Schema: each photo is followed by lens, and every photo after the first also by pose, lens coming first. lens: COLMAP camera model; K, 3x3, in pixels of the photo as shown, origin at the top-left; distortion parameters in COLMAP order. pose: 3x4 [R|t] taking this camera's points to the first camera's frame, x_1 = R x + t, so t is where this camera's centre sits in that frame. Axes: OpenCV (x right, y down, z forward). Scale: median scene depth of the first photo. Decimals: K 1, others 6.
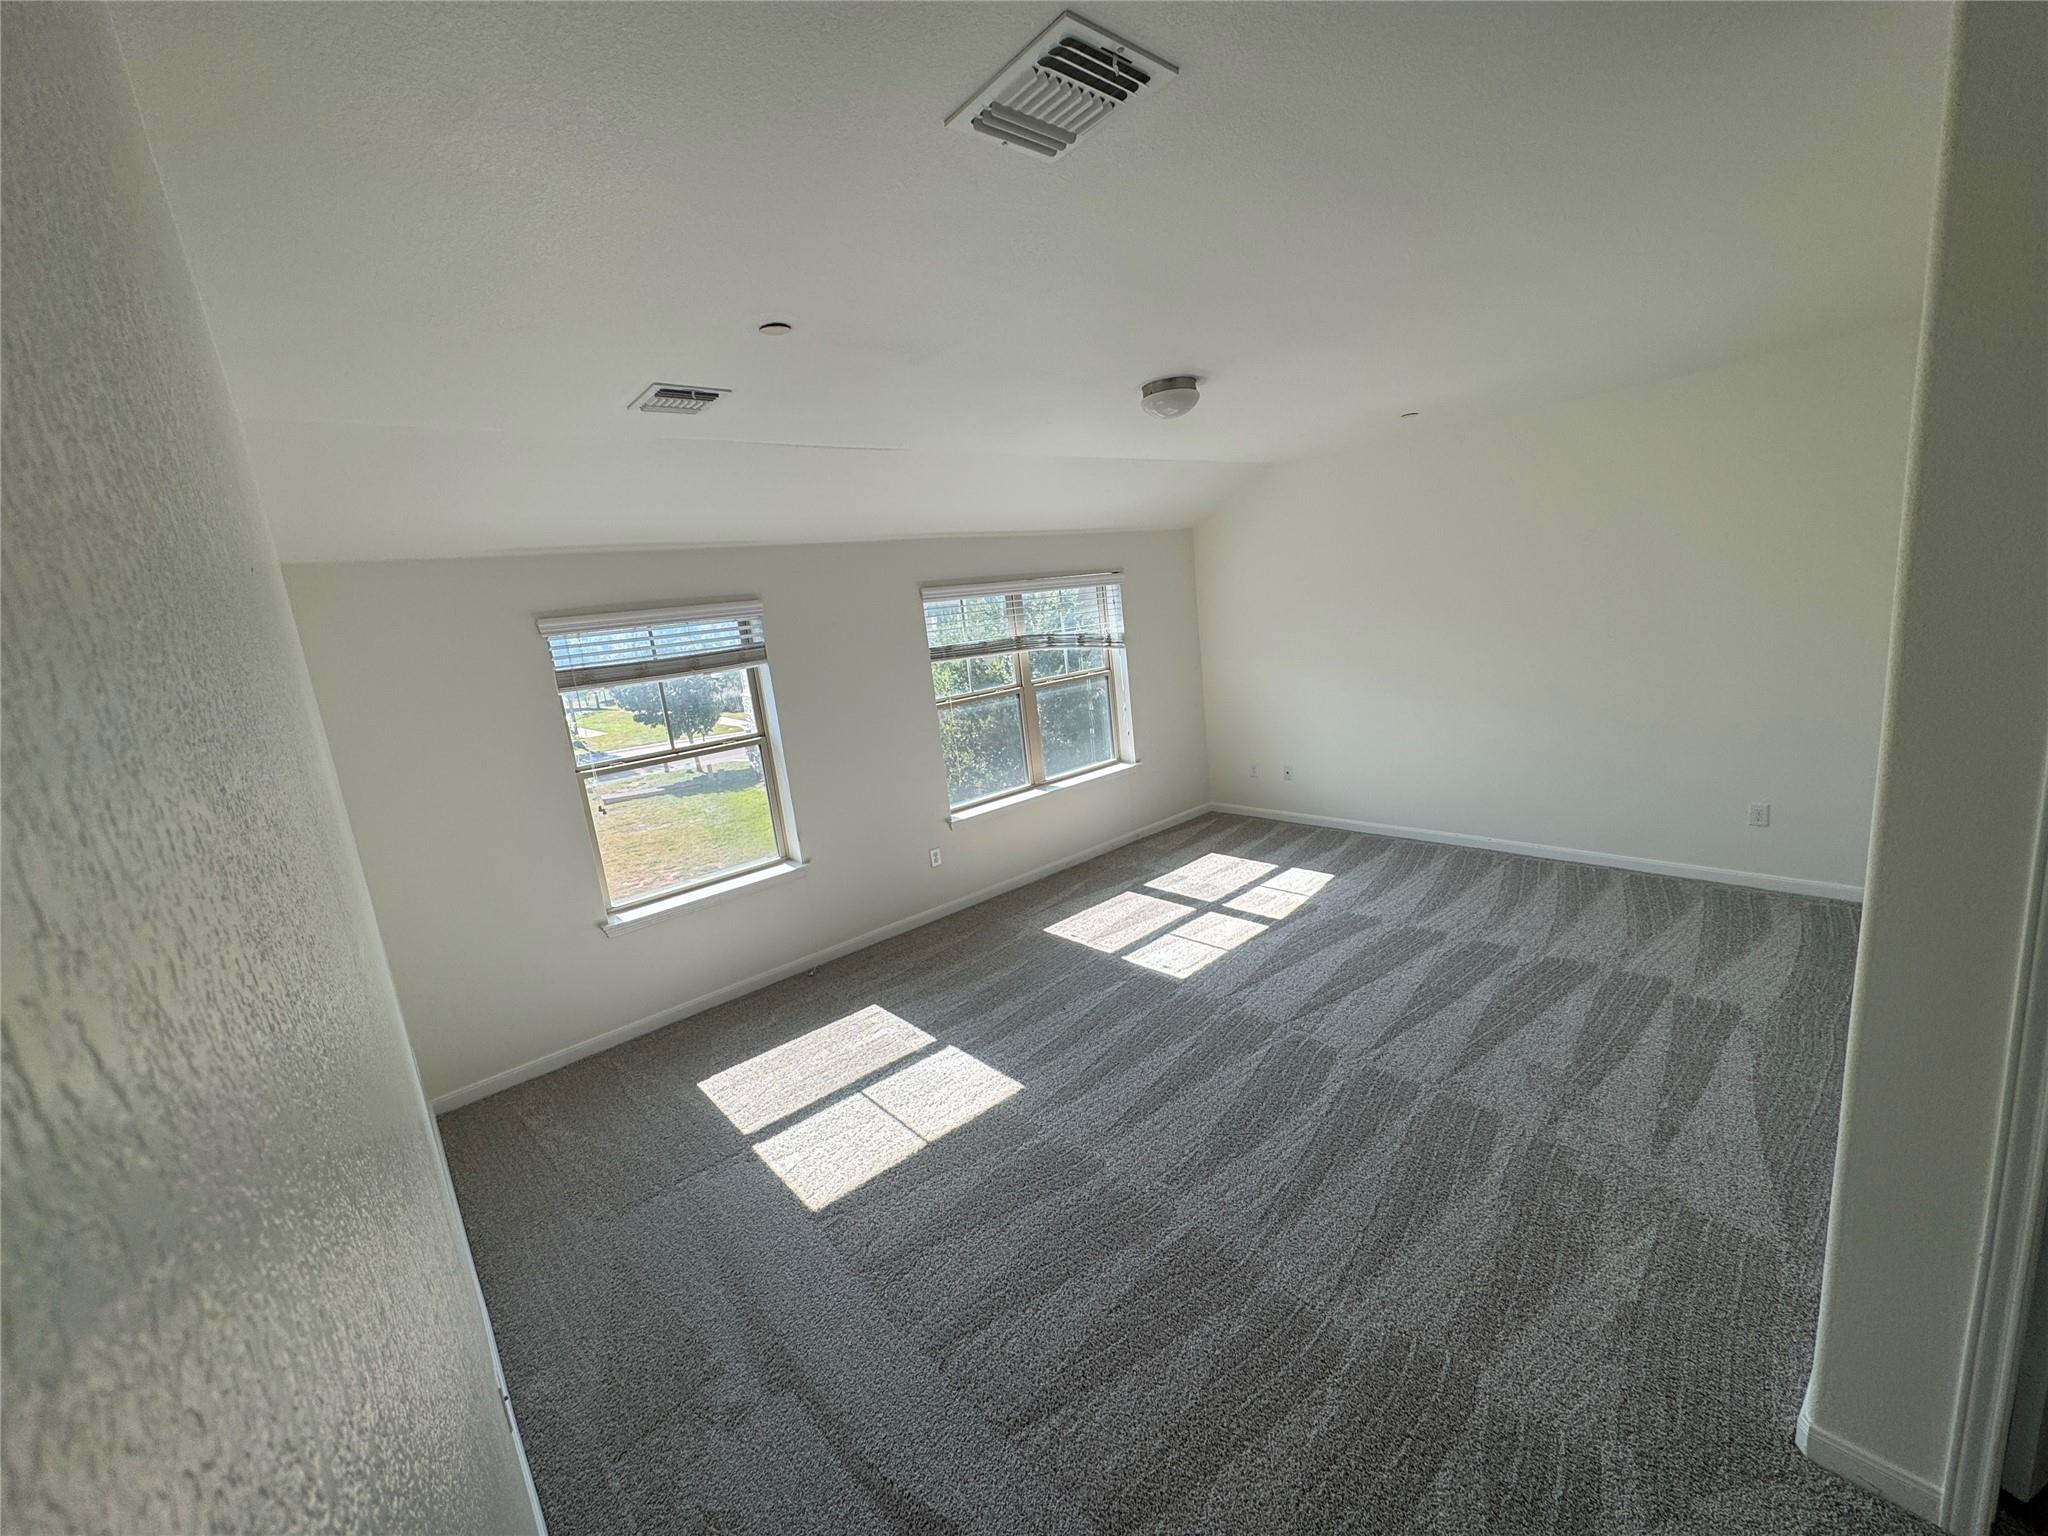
lens RADIAL K [[821.8, 0, 1031.5], [0, 821.8, 762.8], [0, 0, 1]] dist [0.004262, 0.000021]
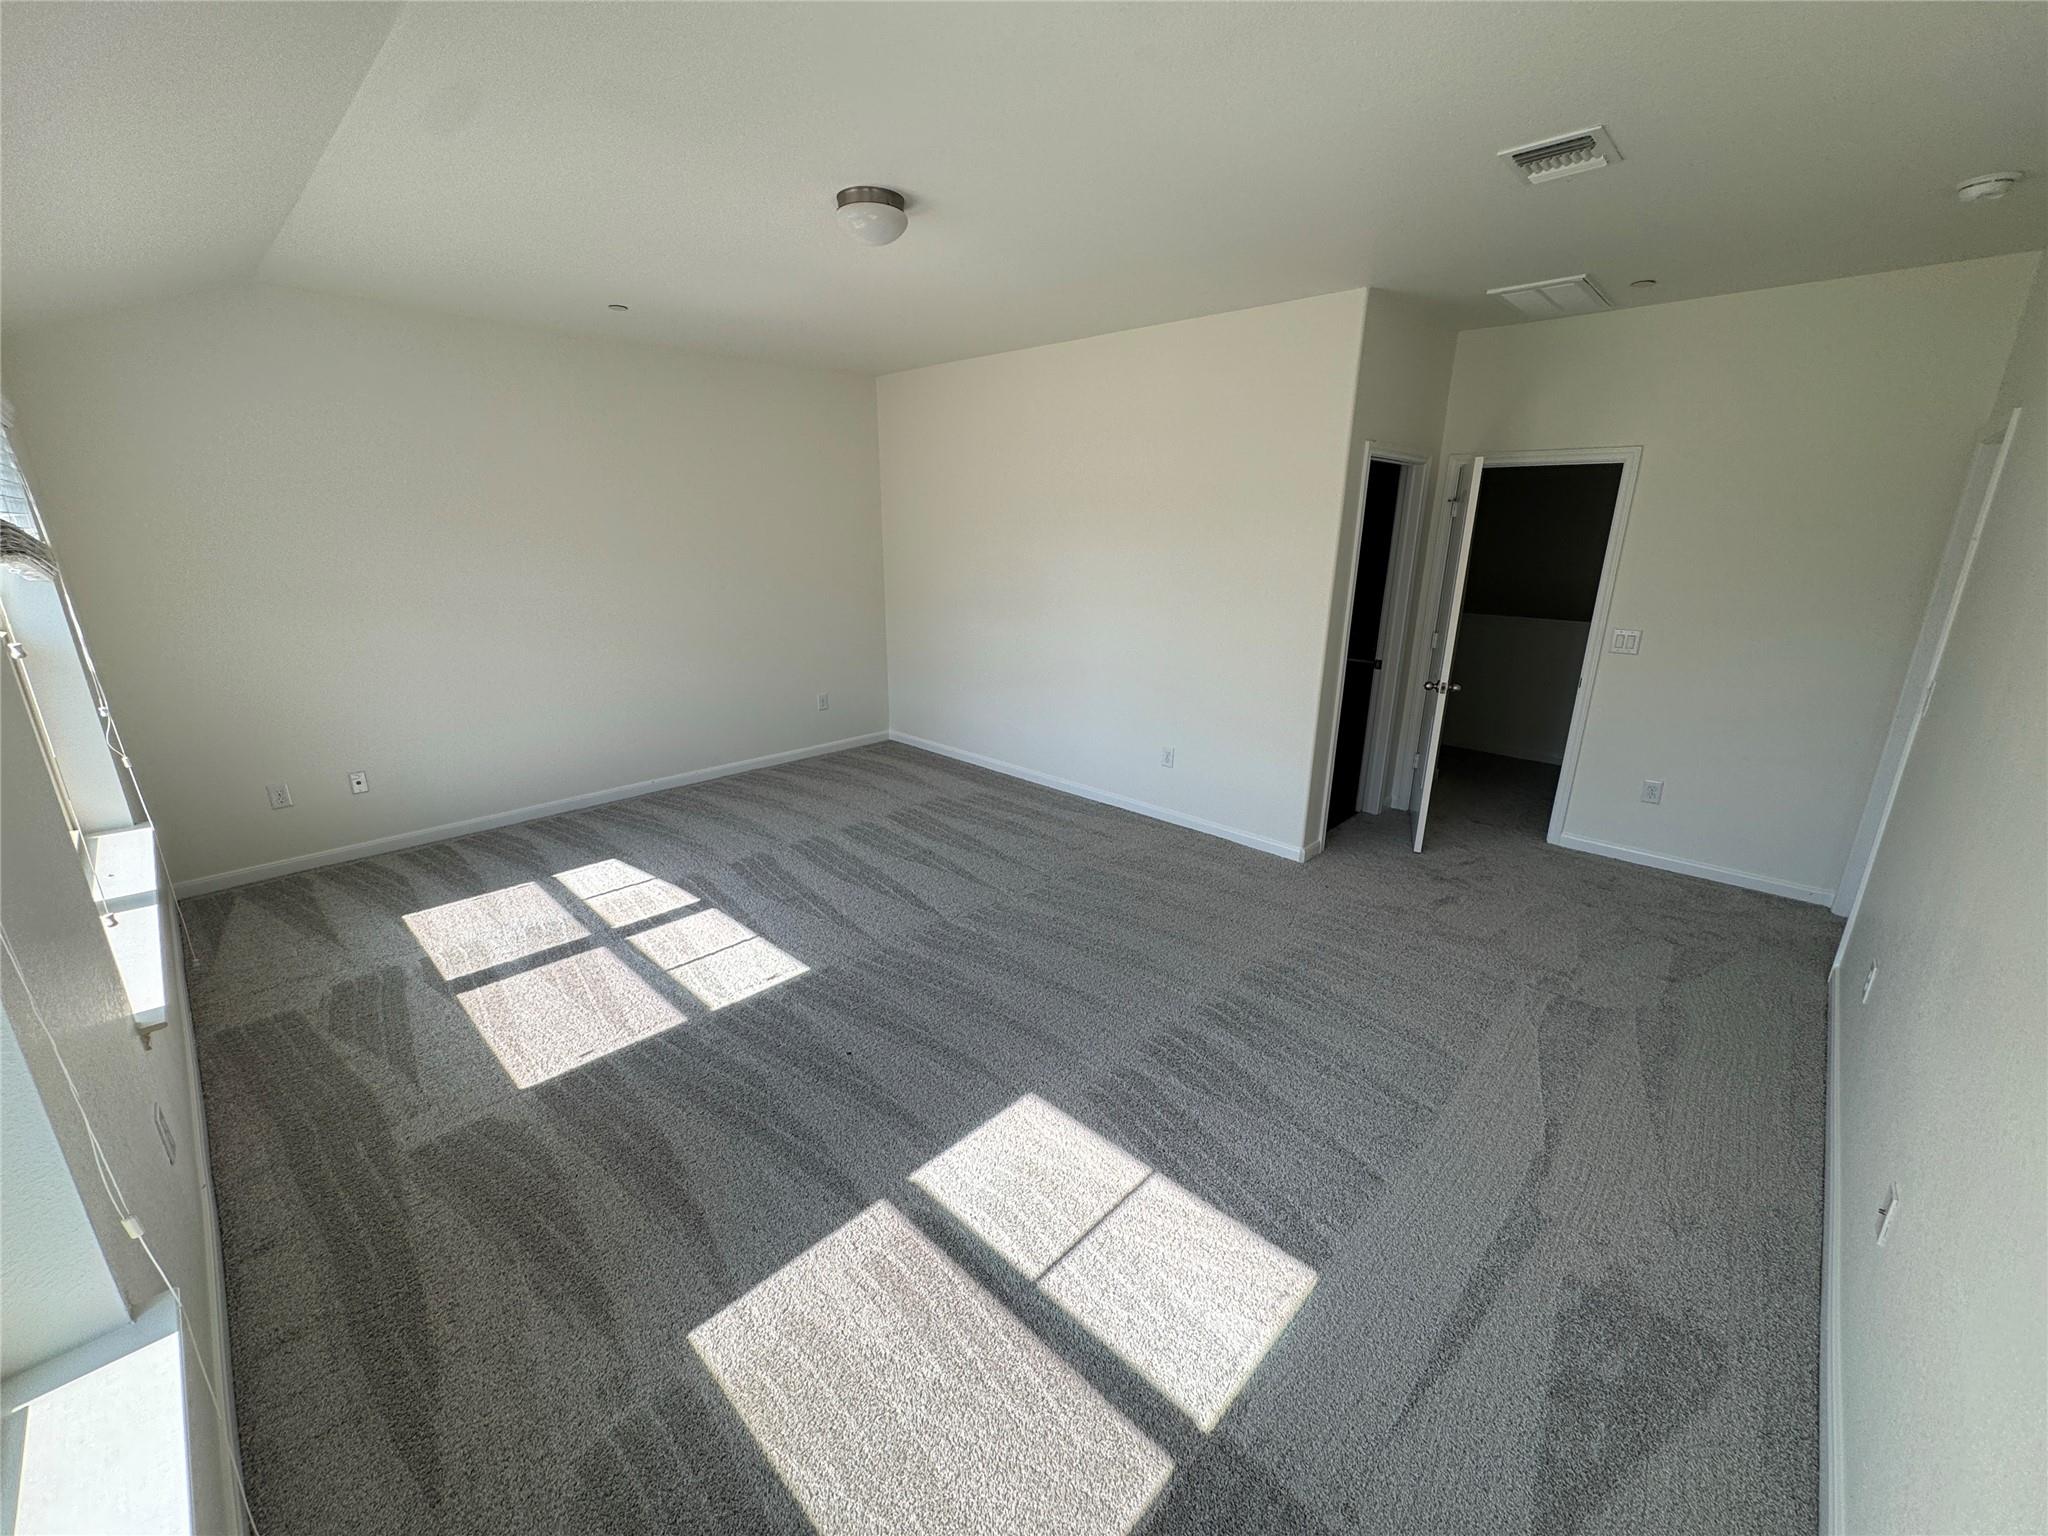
lens RADIAL K [[821.8, 0, 1030.5], [0, 821.8, 782.3], [0, 0, 1]] dist [0.004262, 0.000021]
pose [[-0.100551, -0.197680, 0.975096, -0.510203], [0.191391, 0.957915, 0.213933, -0.033866], [-0.976350, 0.208136, -0.058485, 0.706136]]
